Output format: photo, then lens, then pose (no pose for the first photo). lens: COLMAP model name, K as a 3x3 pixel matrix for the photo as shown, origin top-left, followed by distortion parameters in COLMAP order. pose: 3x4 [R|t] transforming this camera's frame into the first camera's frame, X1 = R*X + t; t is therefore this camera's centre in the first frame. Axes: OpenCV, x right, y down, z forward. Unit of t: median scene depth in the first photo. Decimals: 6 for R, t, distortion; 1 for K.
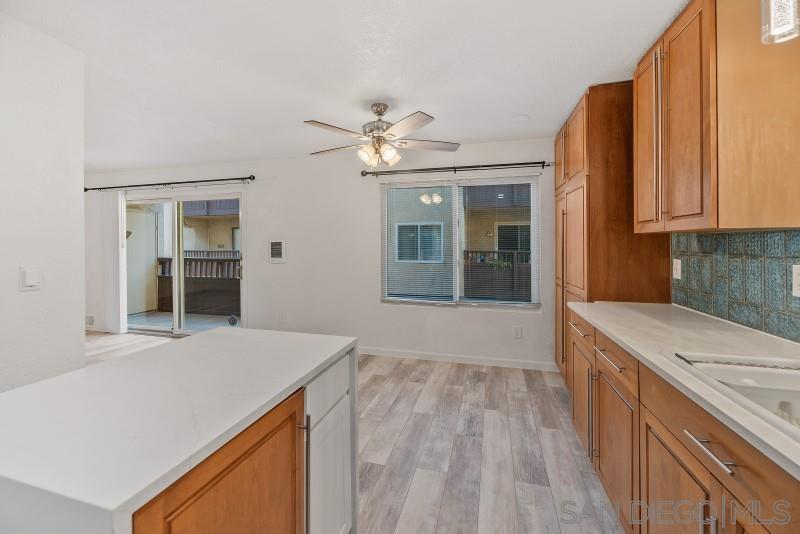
lens RADIAL K [[328.9, 0, 402.2], [0, 328.9, 245.7], [0, 0, 1]] dist [-0.006337, 0.000247]
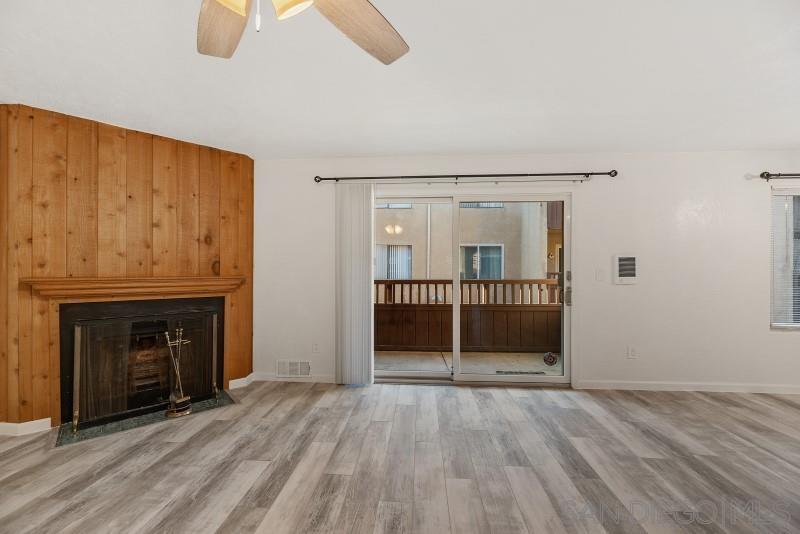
lens RADIAL K [[328.9, 0, 398.1], [0, 328.9, 268.4], [0, 0, 1]] dist [-0.006337, 0.000247]
pose [[0.981097, 0.005580, 0.193438, -0.916172], [-0.004714, 0.999977, -0.004934, 0.019272], [-0.193461, 0.003929, 0.981100, 0.283082]]
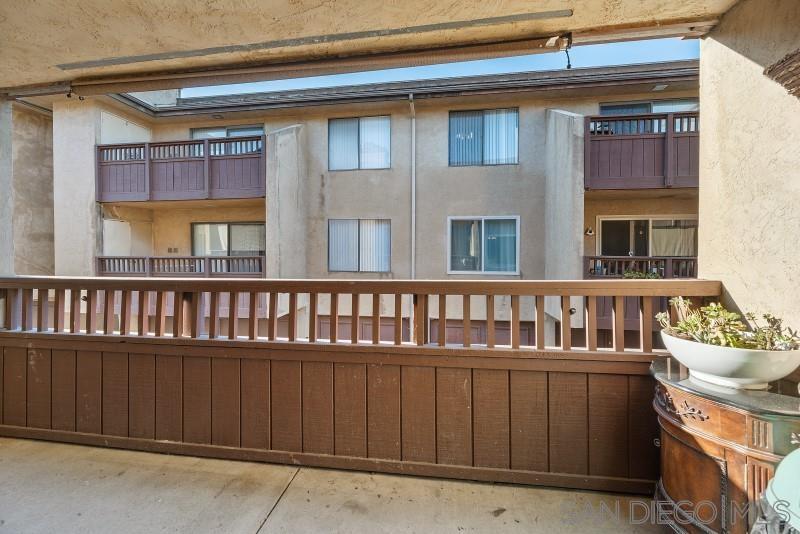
lens RADIAL K [[328.9, 0, 399.1], [0, 328.9, 250.8], [0, 0, 1]] dist [-0.006337, 0.000247]
pose [[0.994016, 0.000751, 0.109232, -0.503769], [-0.000513, 0.999997, -0.002210, 0.011512], [-0.109233, 0.002141, 0.994014, 0.864262]]
